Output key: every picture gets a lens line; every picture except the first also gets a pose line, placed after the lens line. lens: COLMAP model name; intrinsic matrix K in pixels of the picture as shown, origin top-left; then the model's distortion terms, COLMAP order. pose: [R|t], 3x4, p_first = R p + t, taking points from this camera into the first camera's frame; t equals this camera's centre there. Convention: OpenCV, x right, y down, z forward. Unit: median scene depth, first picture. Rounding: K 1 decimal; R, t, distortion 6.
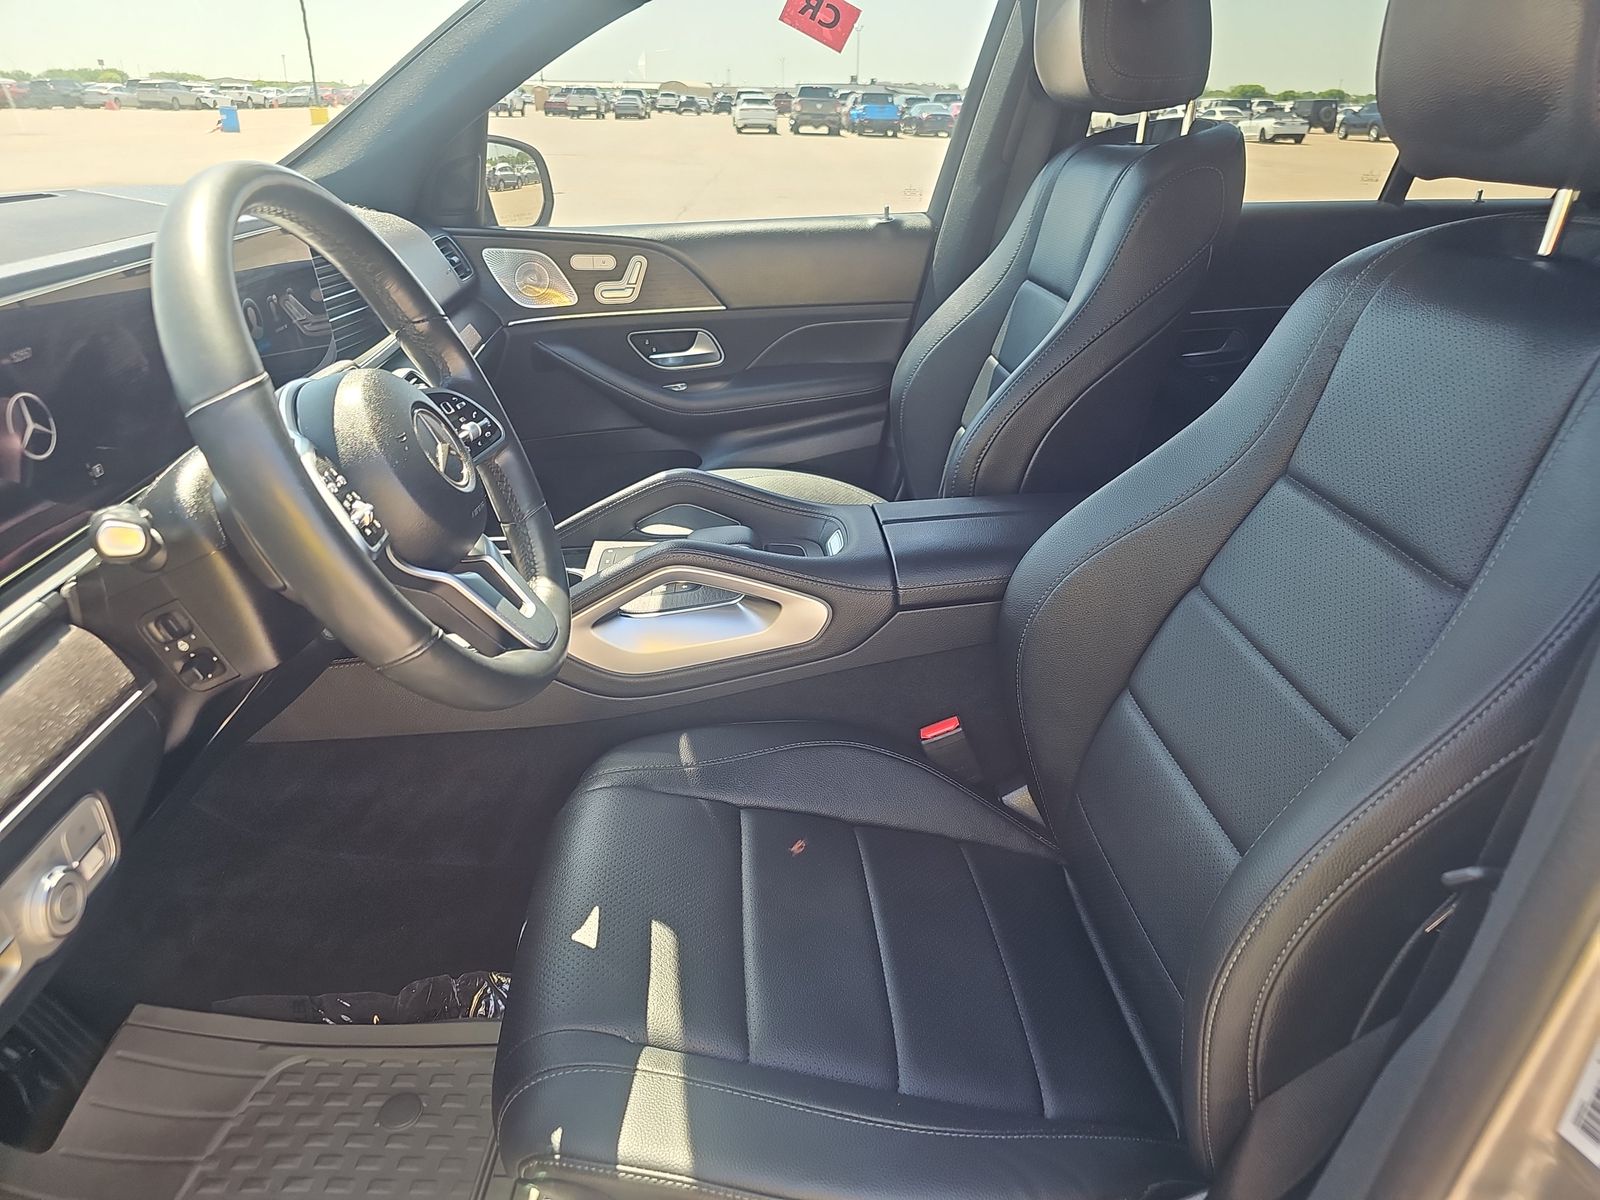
lens RADIAL K [[1054.7, 0, 798.7], [0, 1054.7, 642.7], [0, 0, 1]] dist [0.038826, -0.032189]
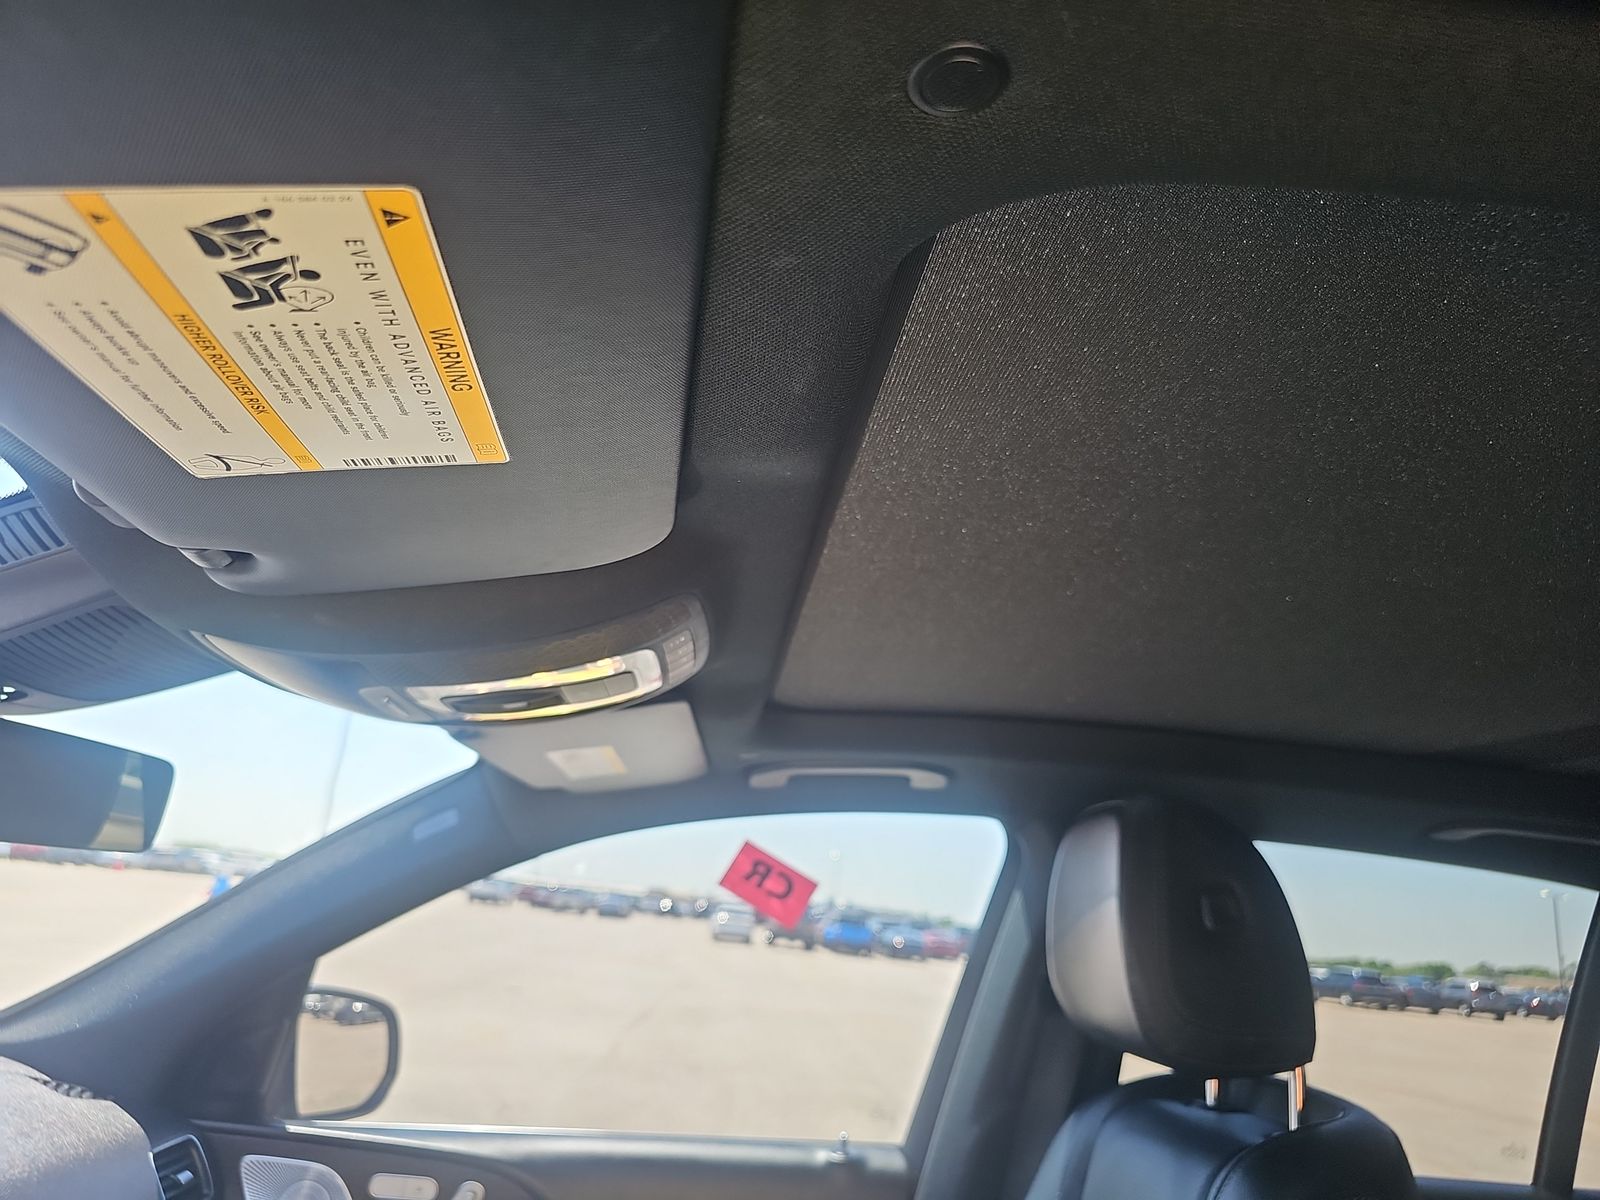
lens RADIAL K [[1054.7, 0, 798.7], [0, 1054.7, 642.7], [0, 0, 1]] dist [0.038826, -0.032189]
pose [[0.996212, 0.086684, -0.006895, 0.026156], [-0.069917, 0.751322, -0.656221, -0.169041], [-0.051704, 0.654217, 0.754537, 0.231116]]
